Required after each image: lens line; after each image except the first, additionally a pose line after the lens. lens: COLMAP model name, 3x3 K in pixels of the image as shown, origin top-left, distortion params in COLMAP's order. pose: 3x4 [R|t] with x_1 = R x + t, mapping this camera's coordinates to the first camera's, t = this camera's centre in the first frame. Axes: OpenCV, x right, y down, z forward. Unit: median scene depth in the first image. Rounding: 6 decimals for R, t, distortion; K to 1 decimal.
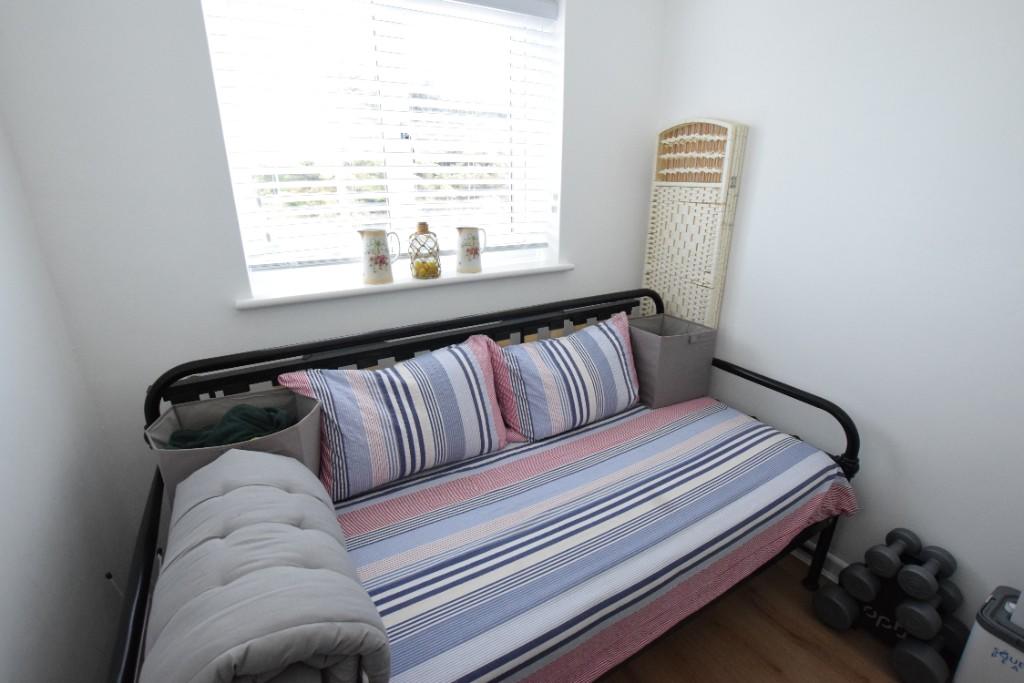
lens RADIAL K [[457.3, 0, 512.0], [0, 457.3, 341.5], [0, 0, 1]] dist [-0.038721, -0.000008]
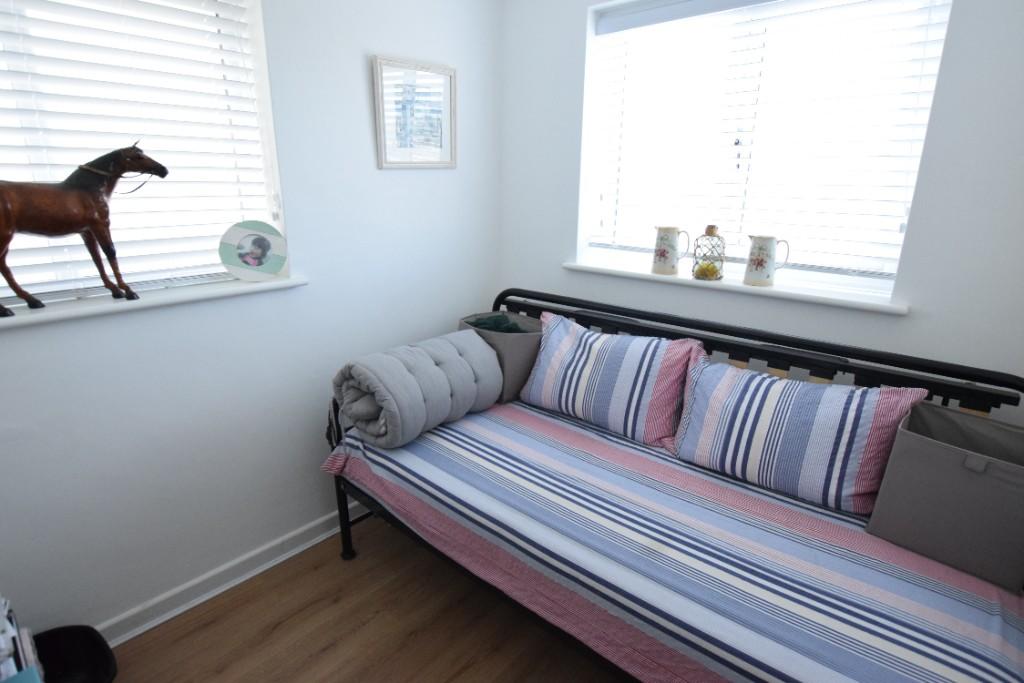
lens RADIAL K [[523.7, 0, 518.9], [0, 523.7, 333.7], [0, 0, 1]] dist [-0.019880, 0.002121]
pose [[0.335527, 0.271840, -0.901956, 0.798572], [-0.318981, 0.933684, 0.162741, -0.087573], [0.886382, 0.233103, 0.399988, 0.201565]]
